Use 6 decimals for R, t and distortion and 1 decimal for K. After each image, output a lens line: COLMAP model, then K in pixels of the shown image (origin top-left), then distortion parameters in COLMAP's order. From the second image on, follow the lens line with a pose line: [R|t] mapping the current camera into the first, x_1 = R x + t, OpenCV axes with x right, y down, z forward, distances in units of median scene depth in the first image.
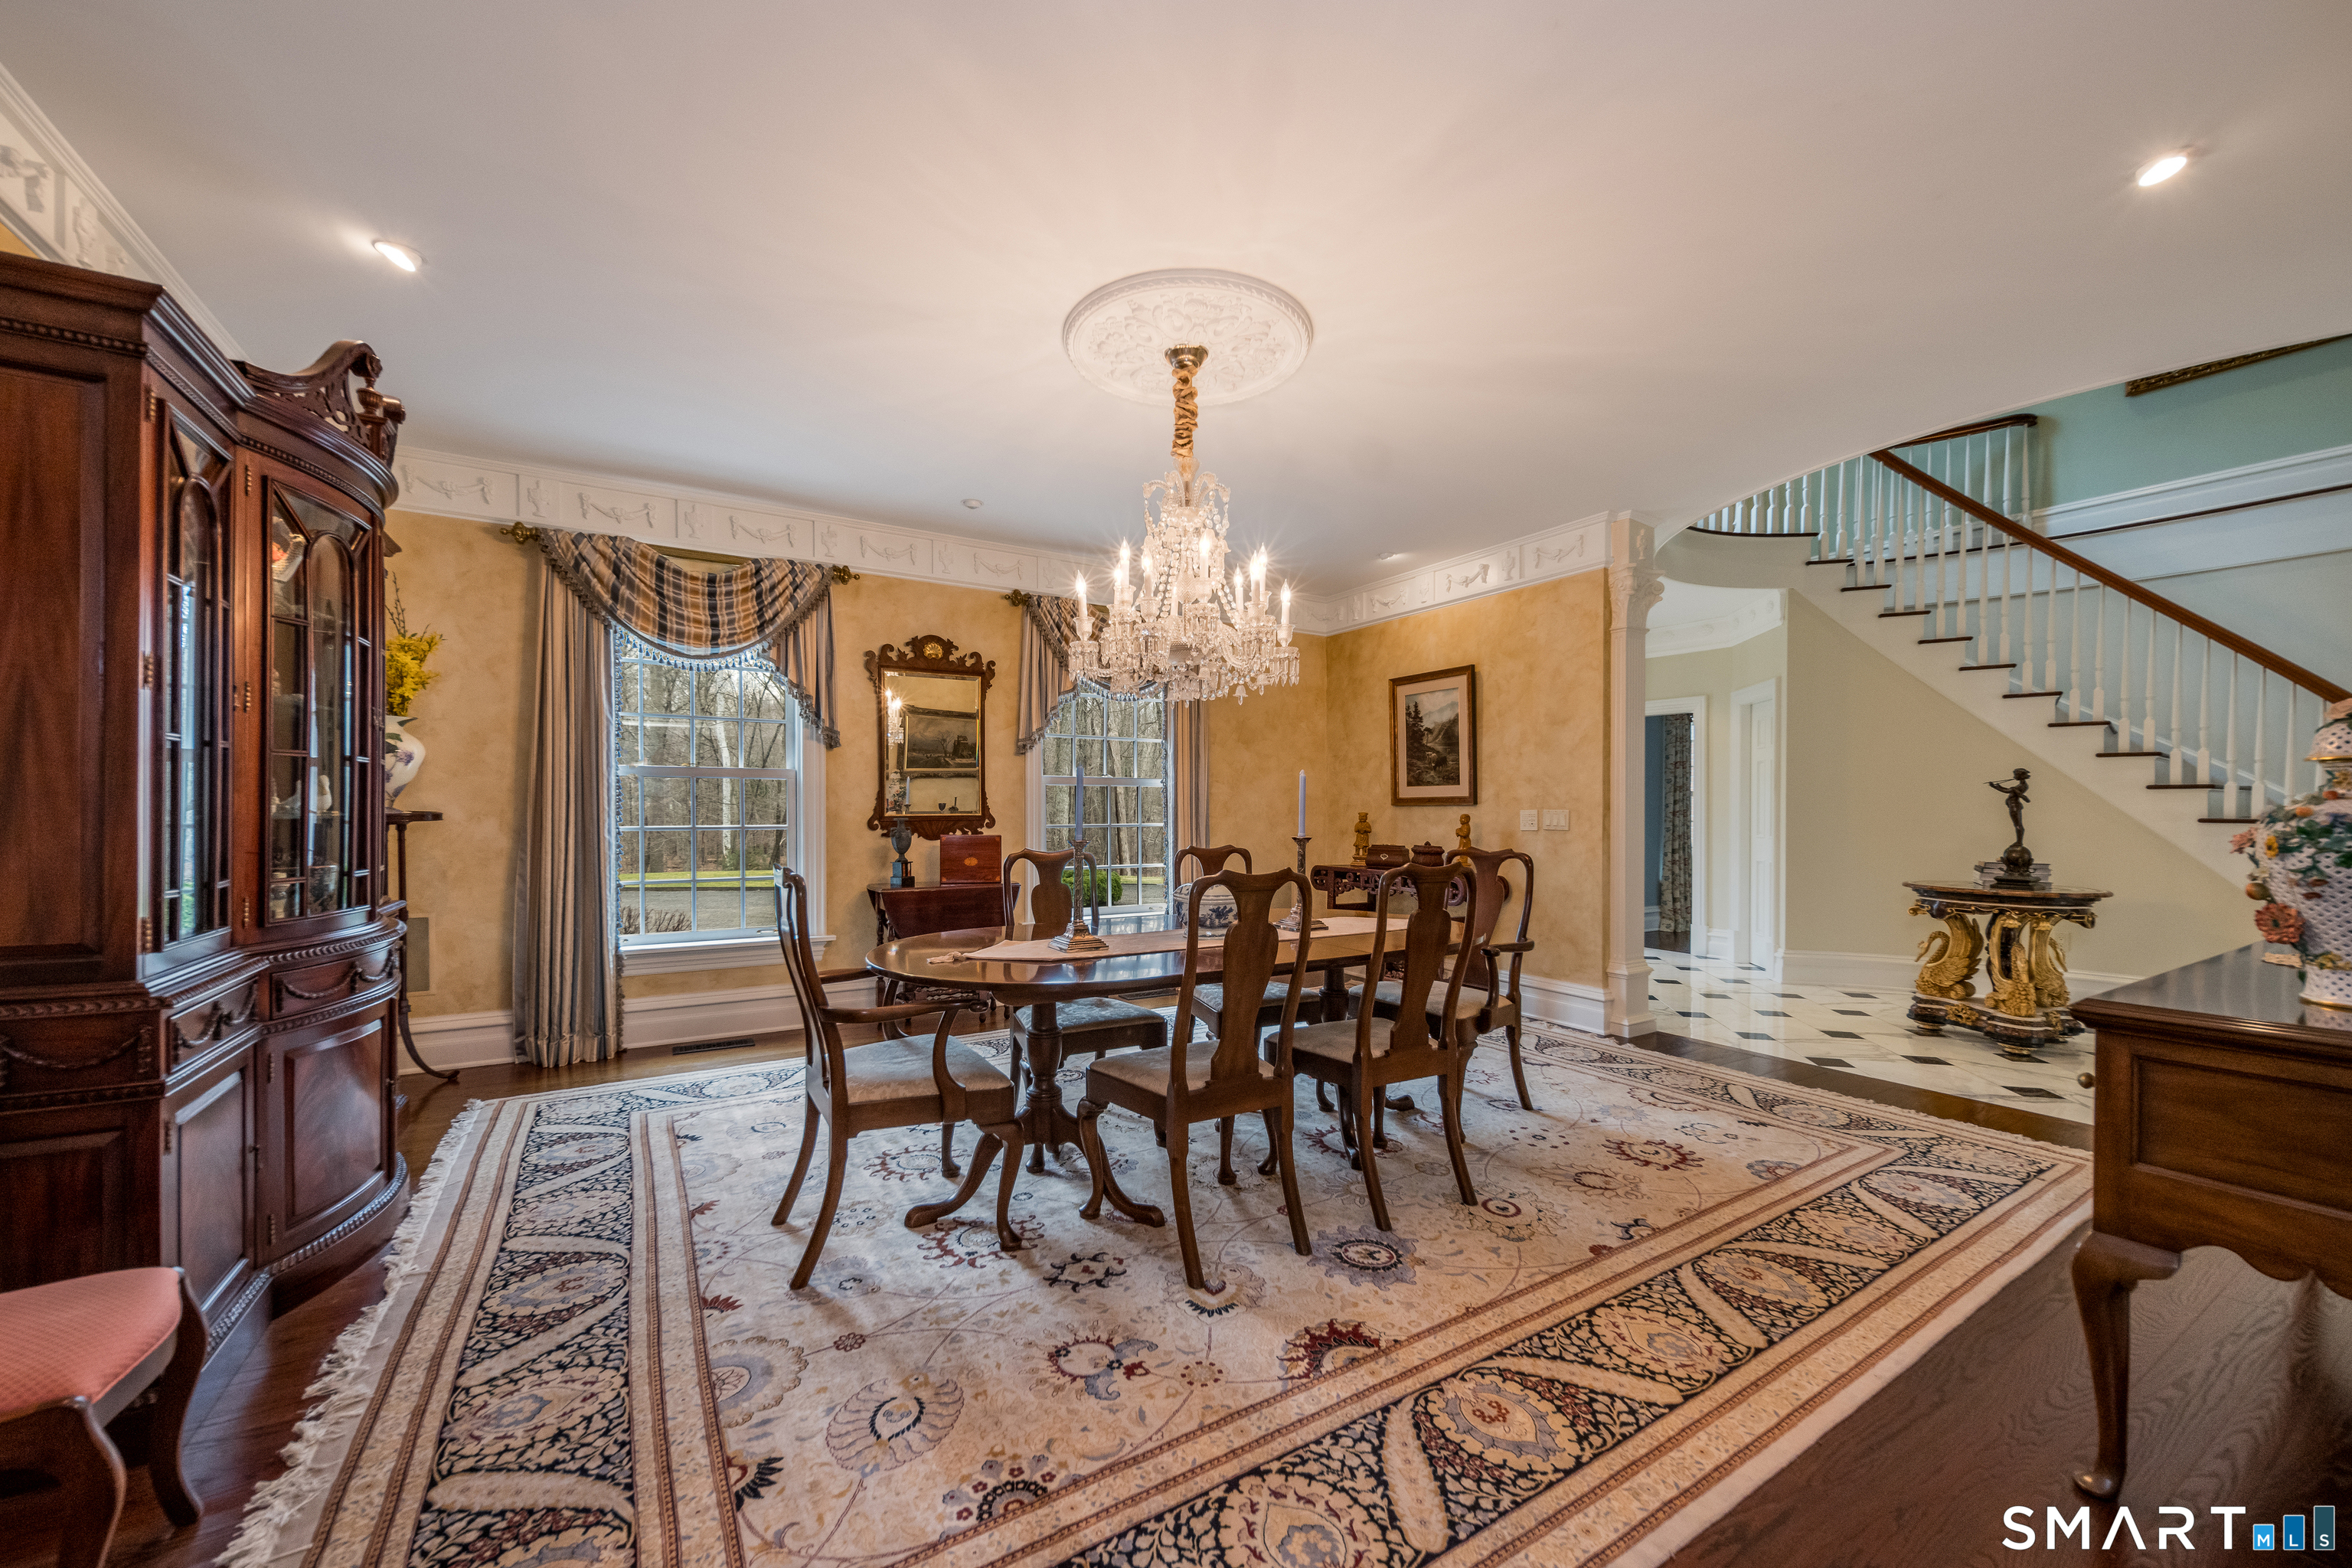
lens RADIAL K [[884.6, 0, 1172.2], [0, 884.6, 817.9], [0, 0, 1]] dist [0.003872, -0.000782]
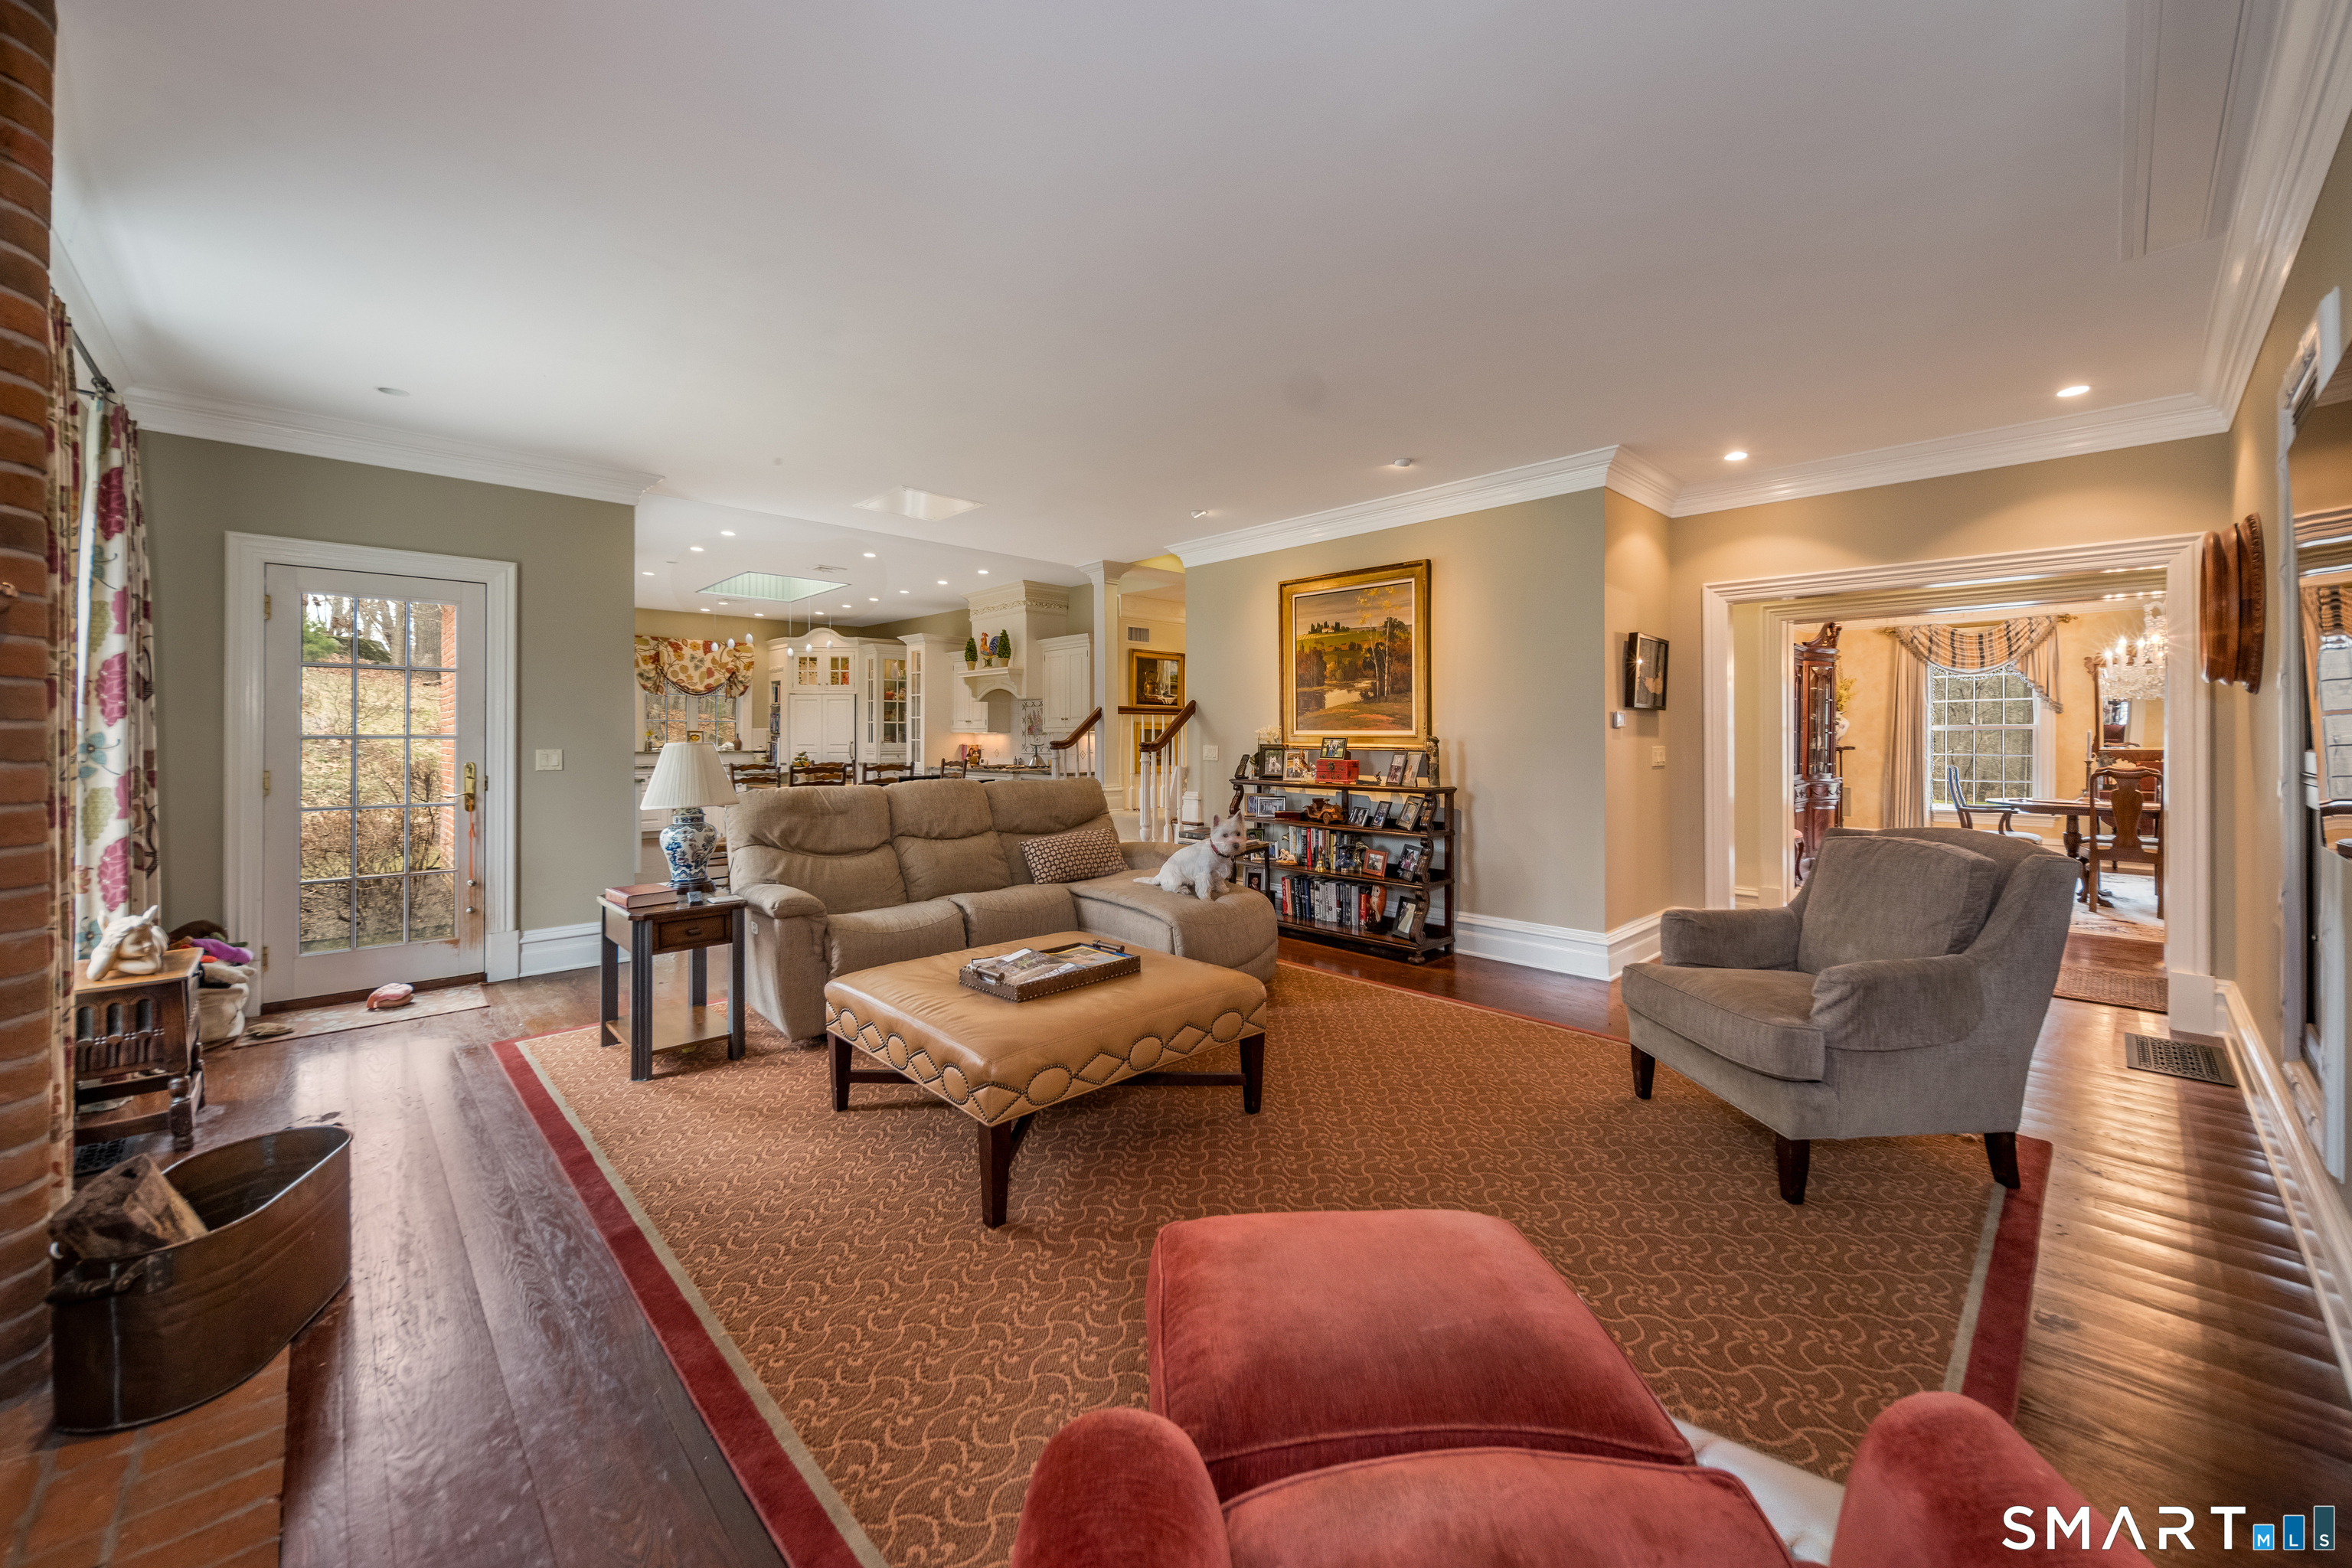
lens RADIAL K [[884.6, 0, 1203.8], [0, 884.6, 731.4], [0, 0, 1]] dist [0.003872, -0.000782]
pose [[0.219949, -0.005883, -0.975494, 1.180728], [-0.009129, 0.999926, -0.008089, -0.010069], [0.975469, 0.010685, 0.219879, -1.315082]]
